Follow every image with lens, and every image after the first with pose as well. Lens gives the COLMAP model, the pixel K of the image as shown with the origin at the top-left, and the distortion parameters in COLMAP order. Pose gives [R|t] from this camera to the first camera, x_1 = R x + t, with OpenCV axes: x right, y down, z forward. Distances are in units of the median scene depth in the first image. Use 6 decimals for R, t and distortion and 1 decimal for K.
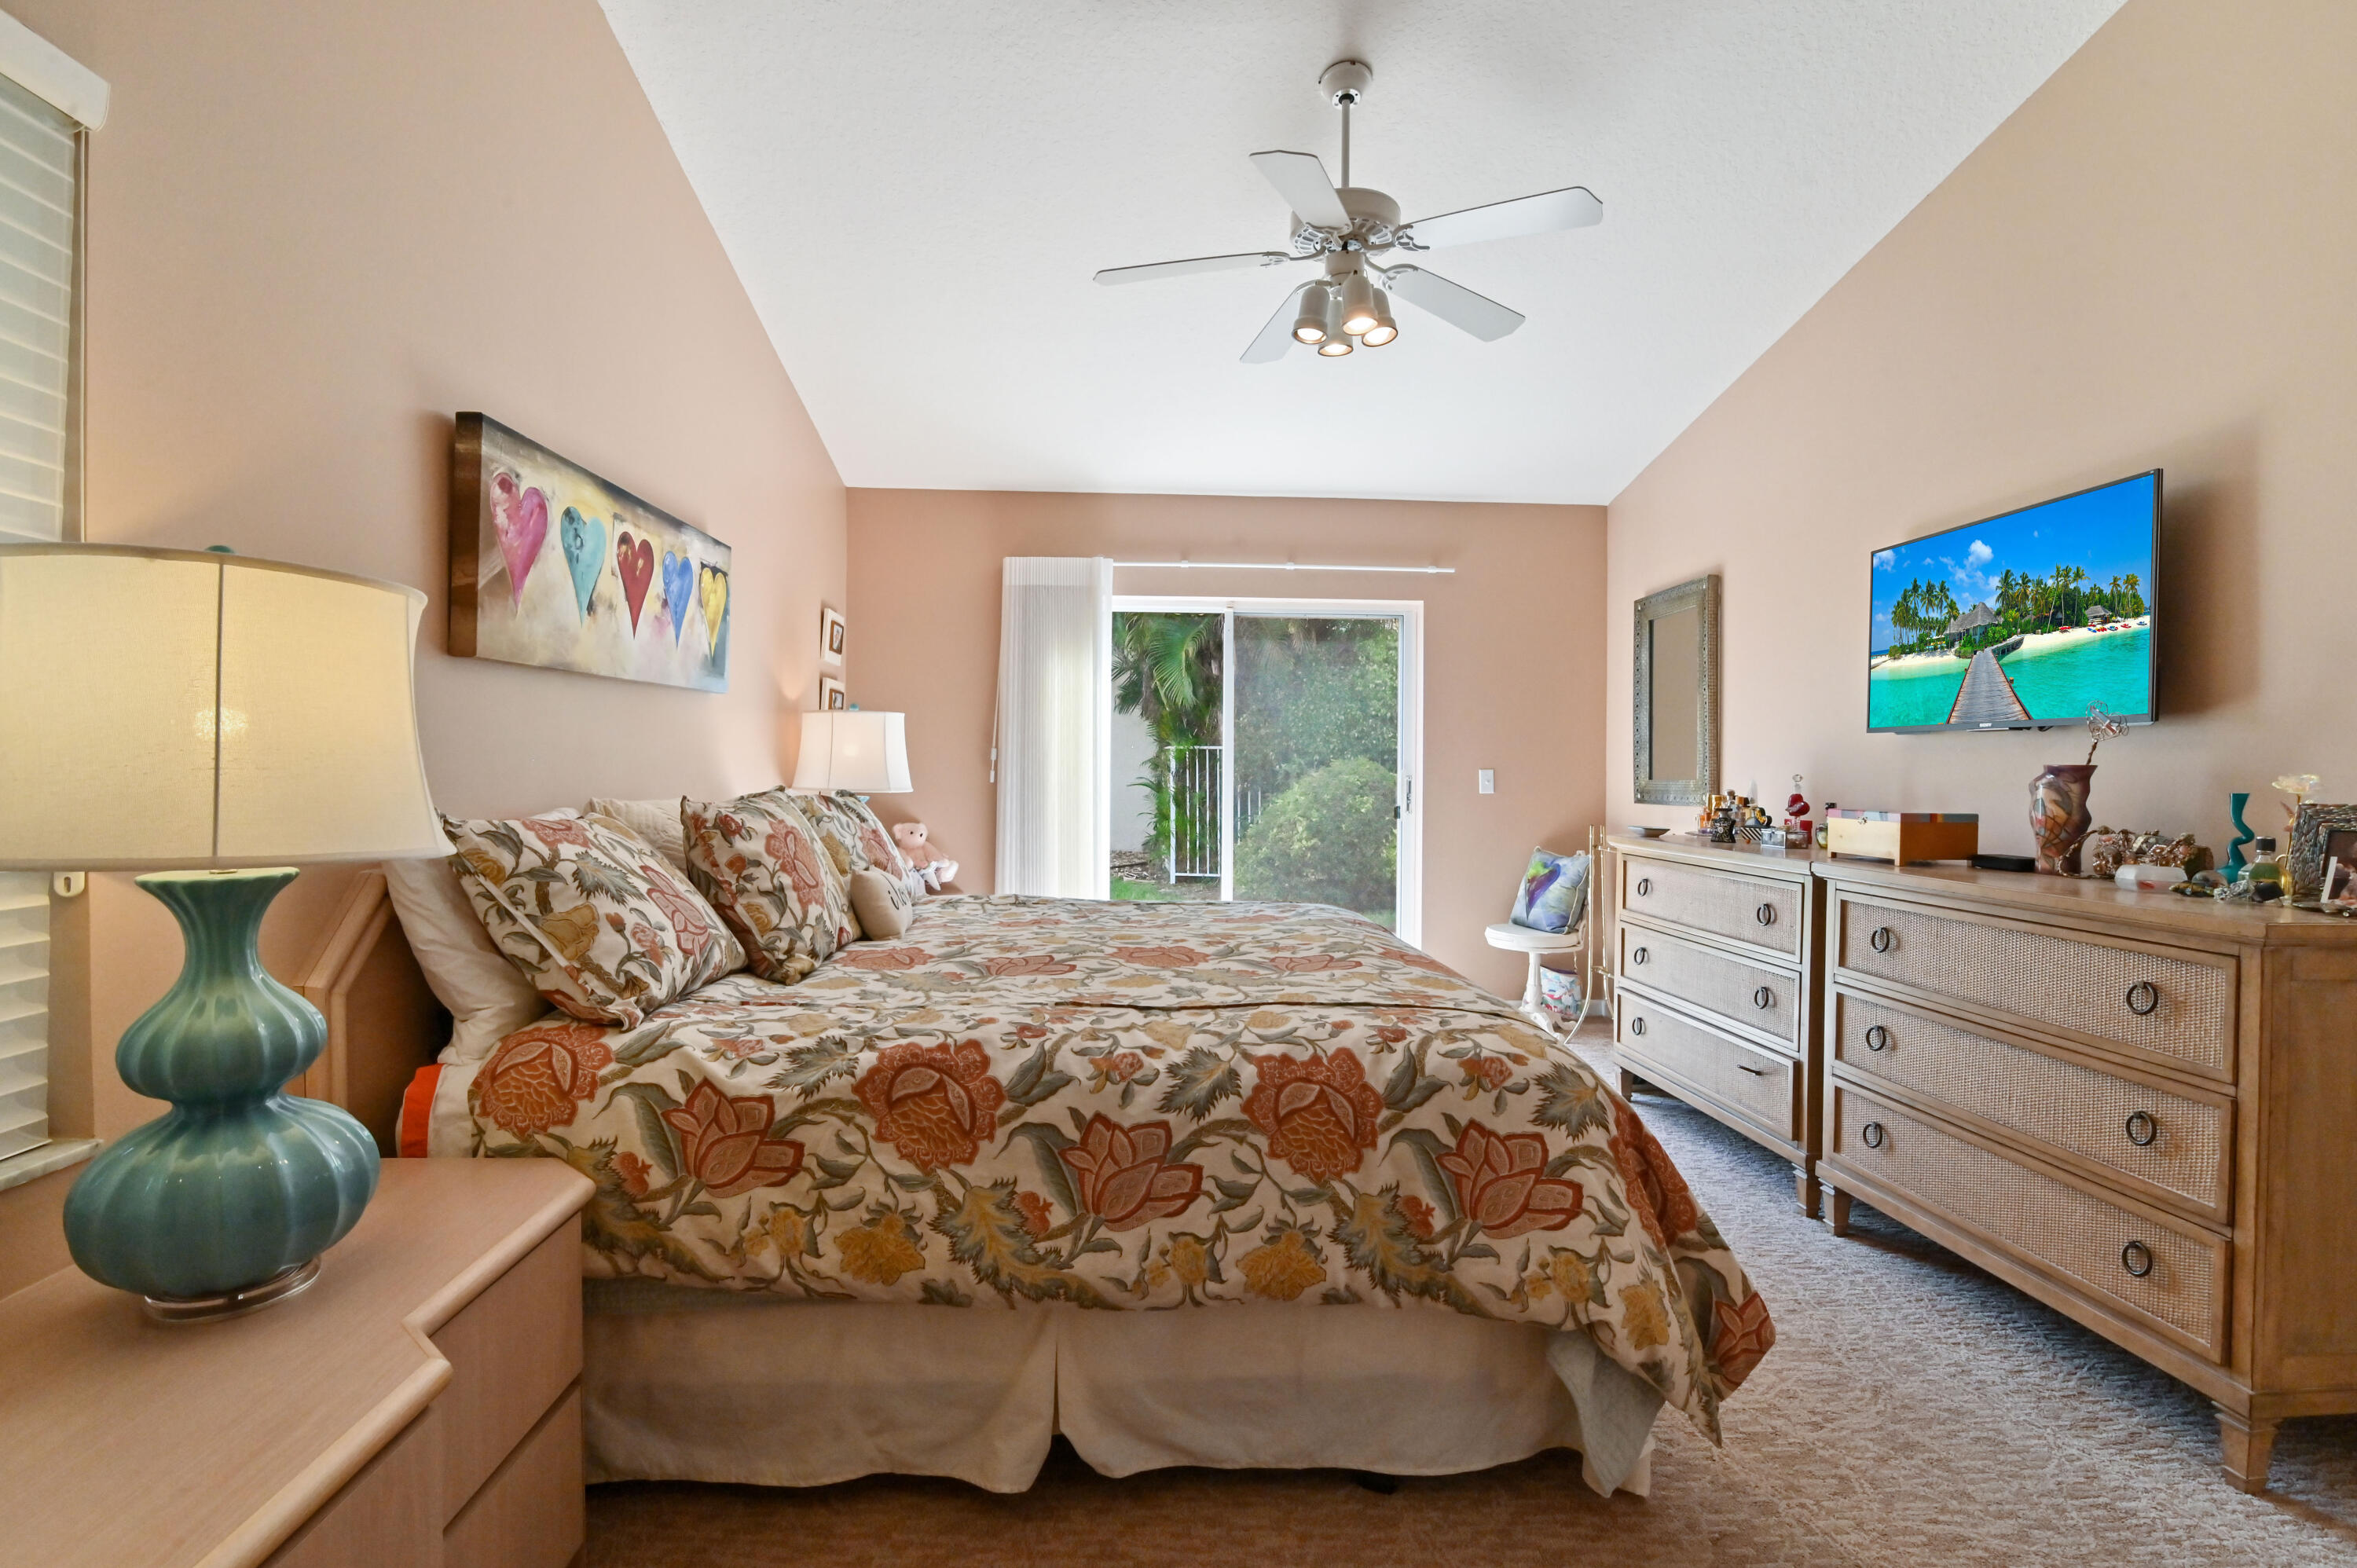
lens RADIAL K [[1099.4, 0, 1168.3], [0, 1099.4, 768.2], [0, 0, 1]] dist [-0.014421, 0.003514]
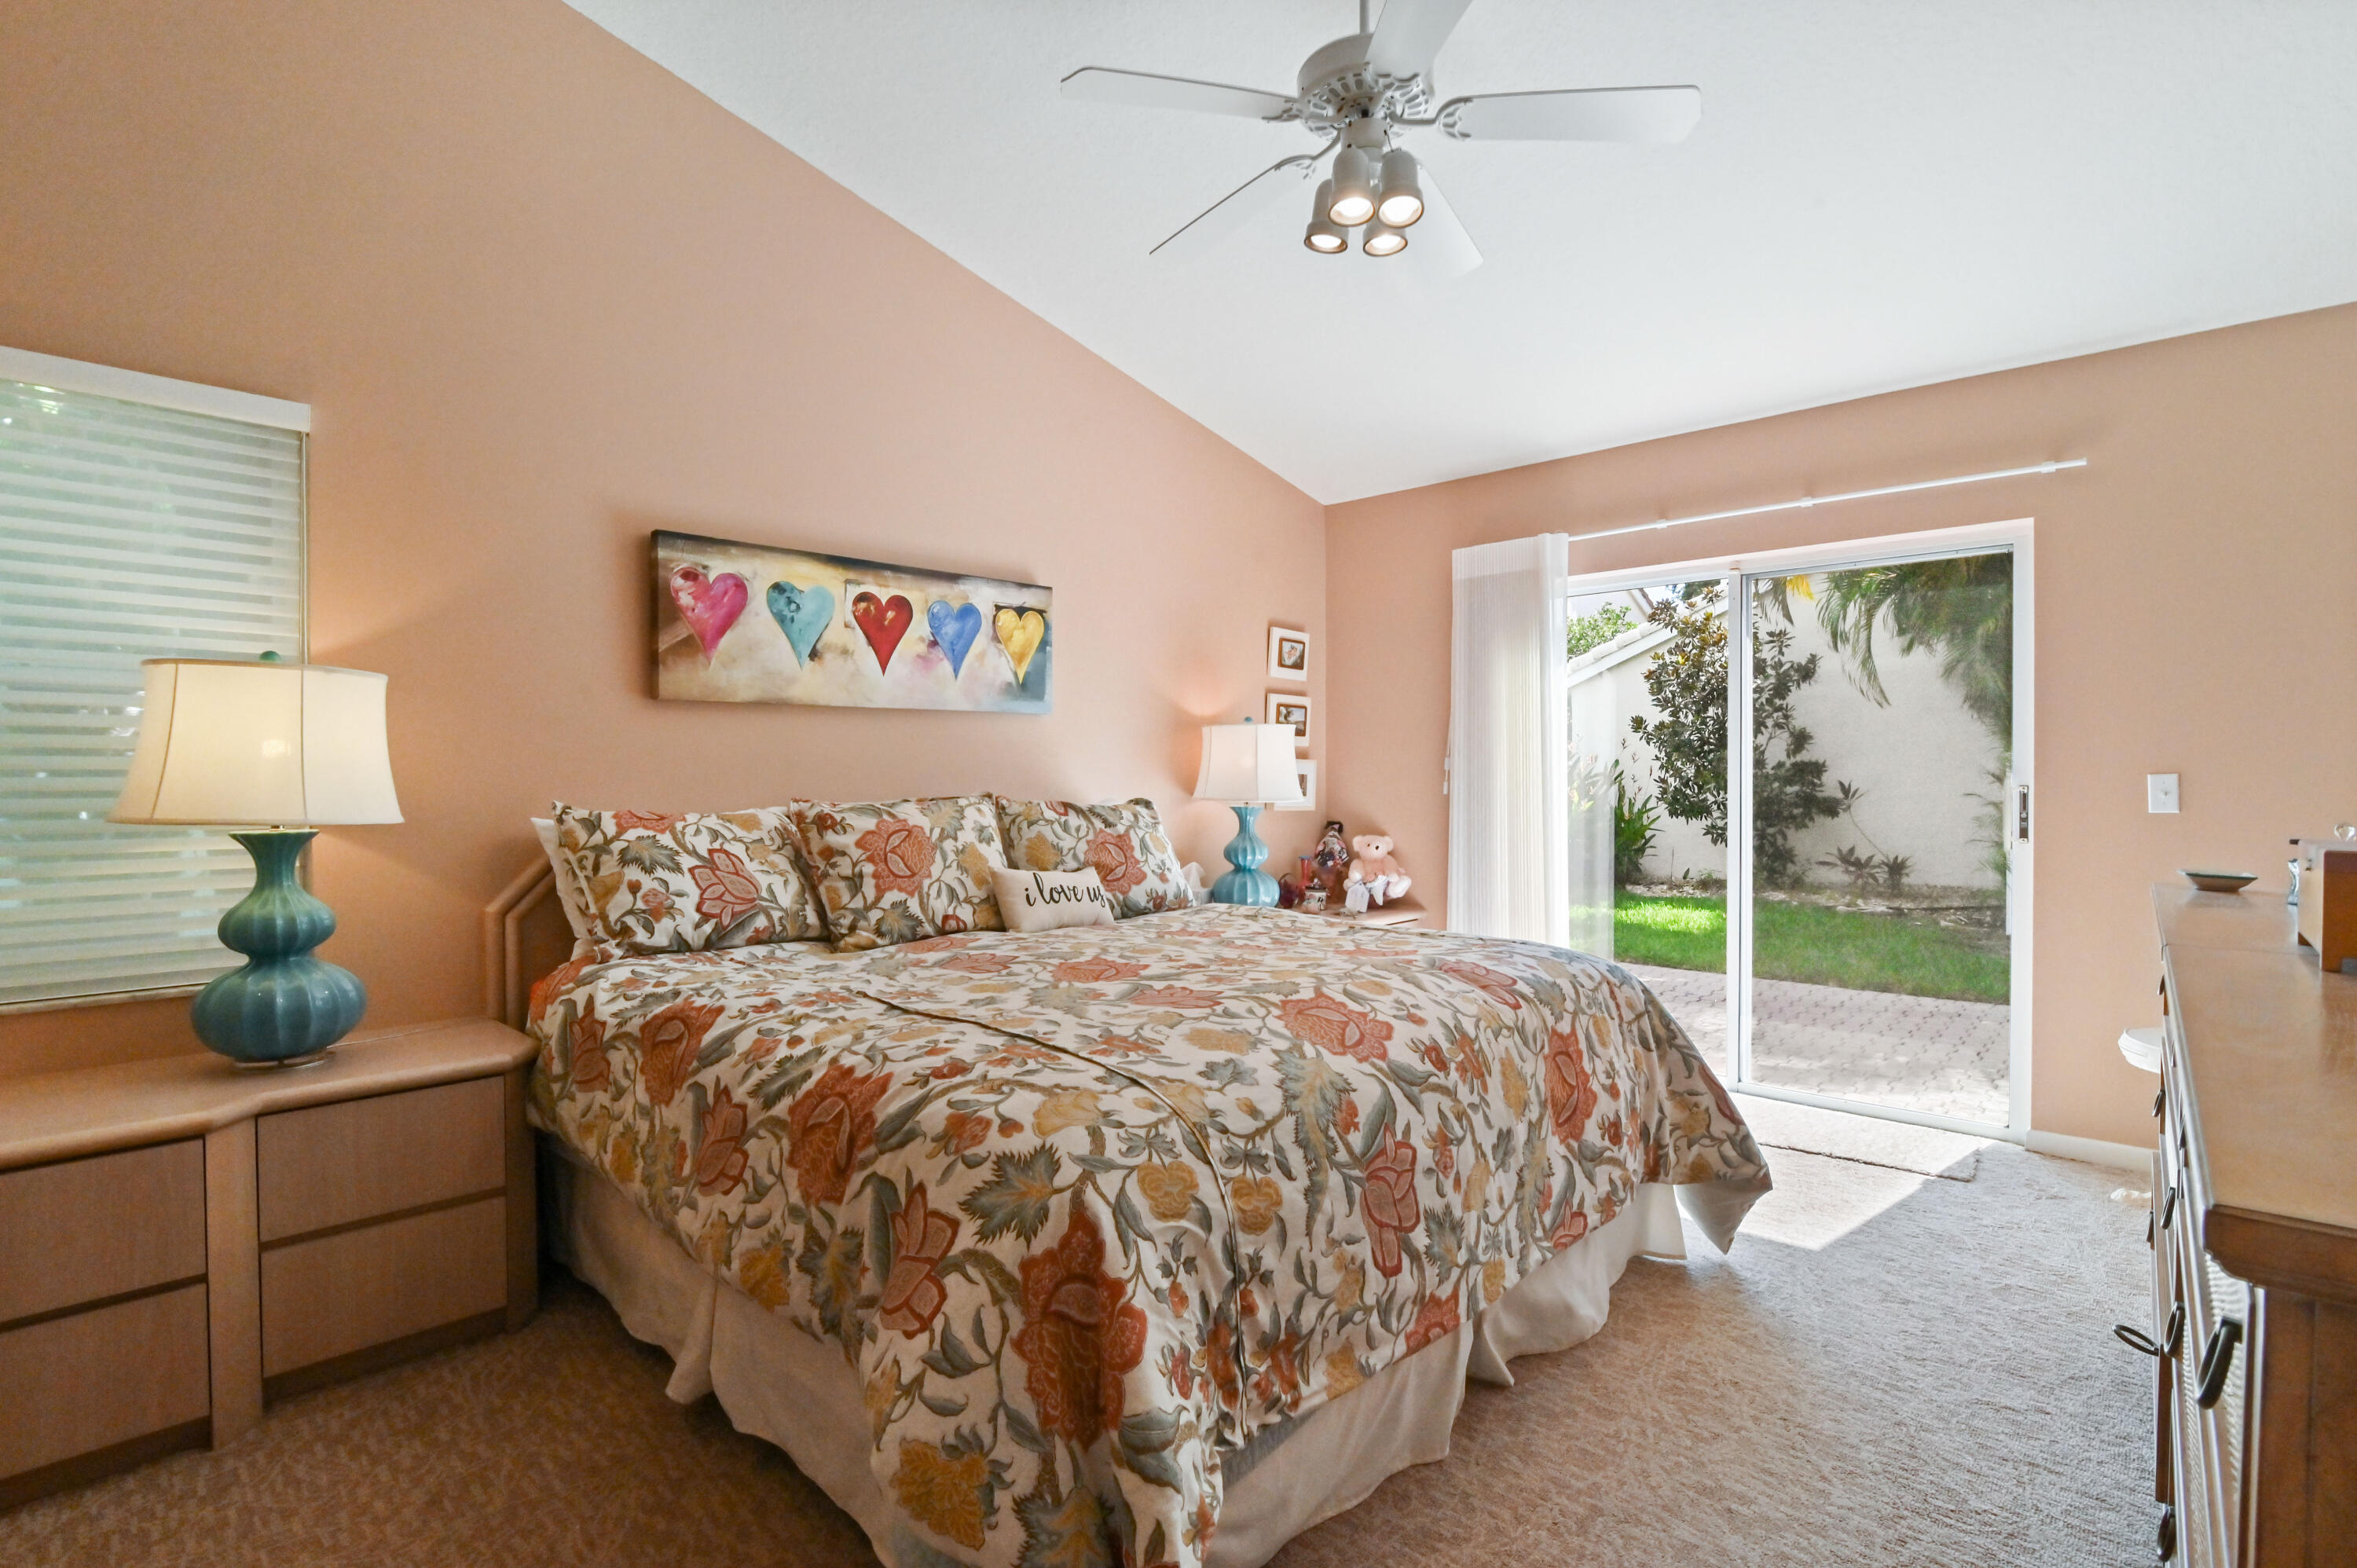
lens RADIAL K [[1099.4, 0, 1188.7], [0, 1099.4, 788.9], [0, 0, 1]] dist [-0.014421, 0.003514]
pose [[0.699934, -0.001540, -0.714205, 0.769175], [0.003106, 0.999995, 0.000887, 0.015074], [0.714200, -0.002839, 0.699936, 0.423023]]
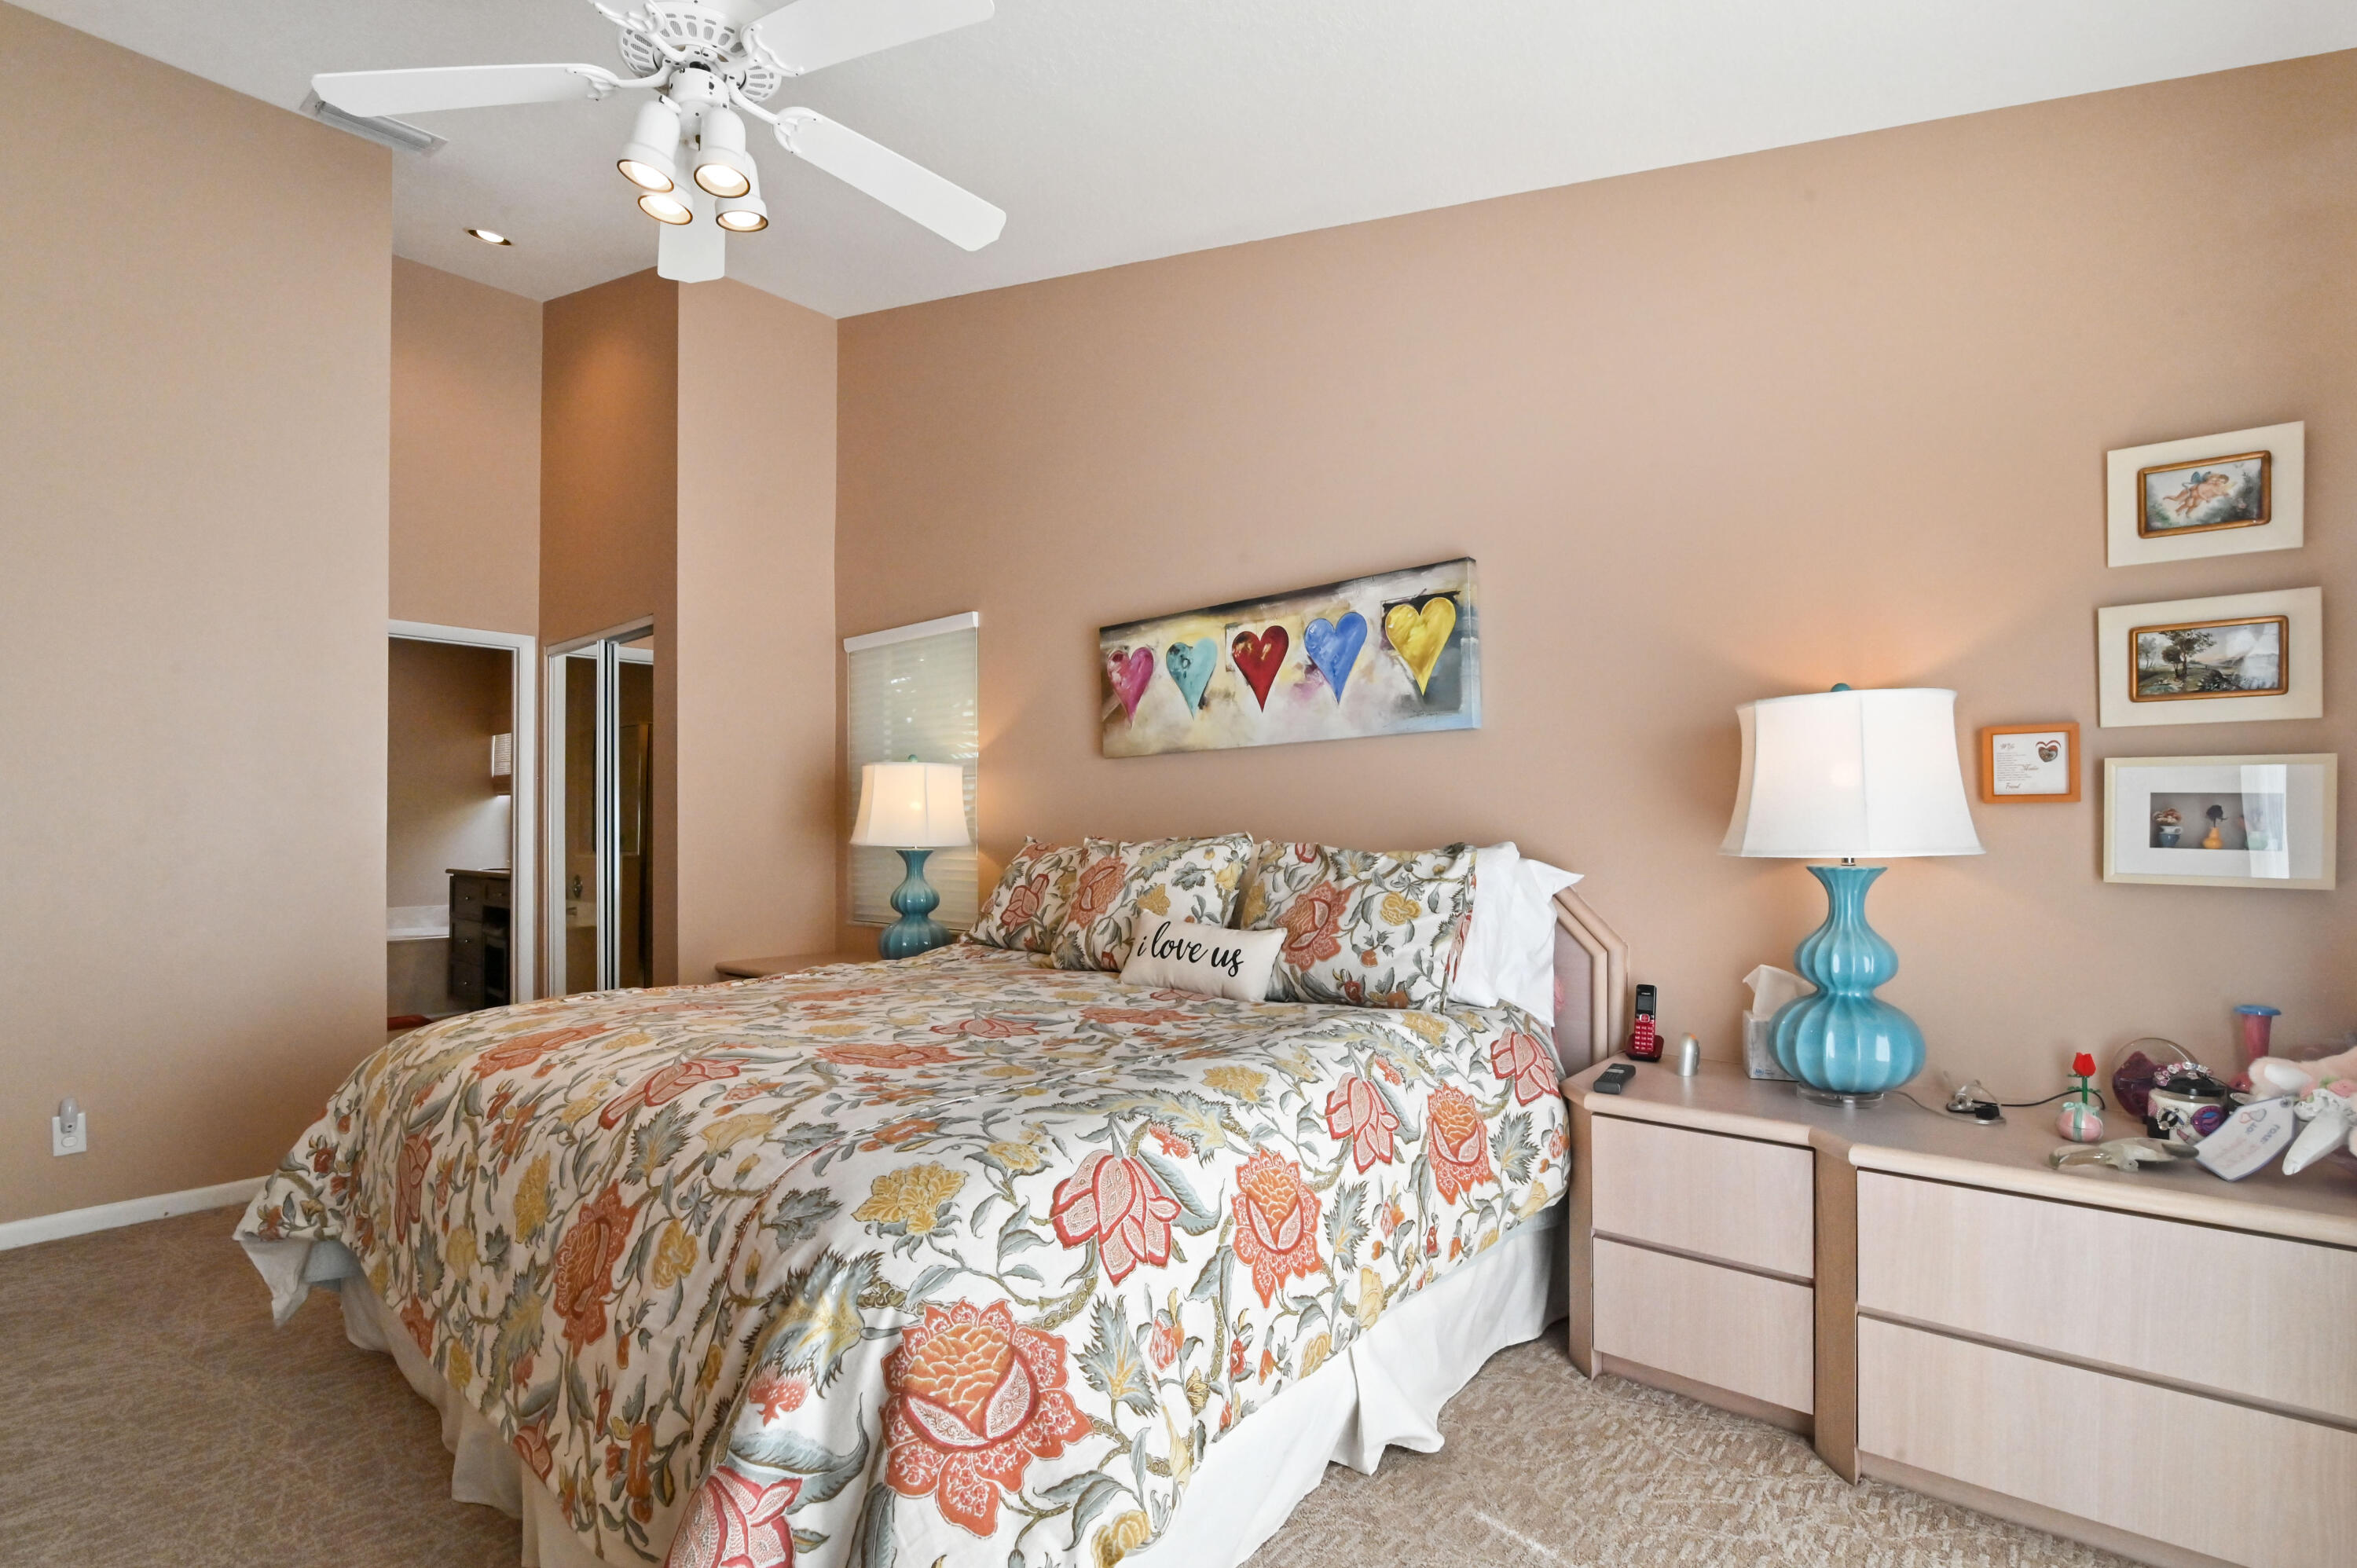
lens RADIAL K [[1099.4, 0, 1194.8], [0, 1099.4, 817.4], [0, 0, 1]] dist [-0.014421, 0.003514]
pose [[-0.693168, -0.010934, -0.720693, 0.526232], [-0.003400, 0.999923, -0.011901, 0.017810], [0.720768, -0.005799, -0.693152, 2.088969]]
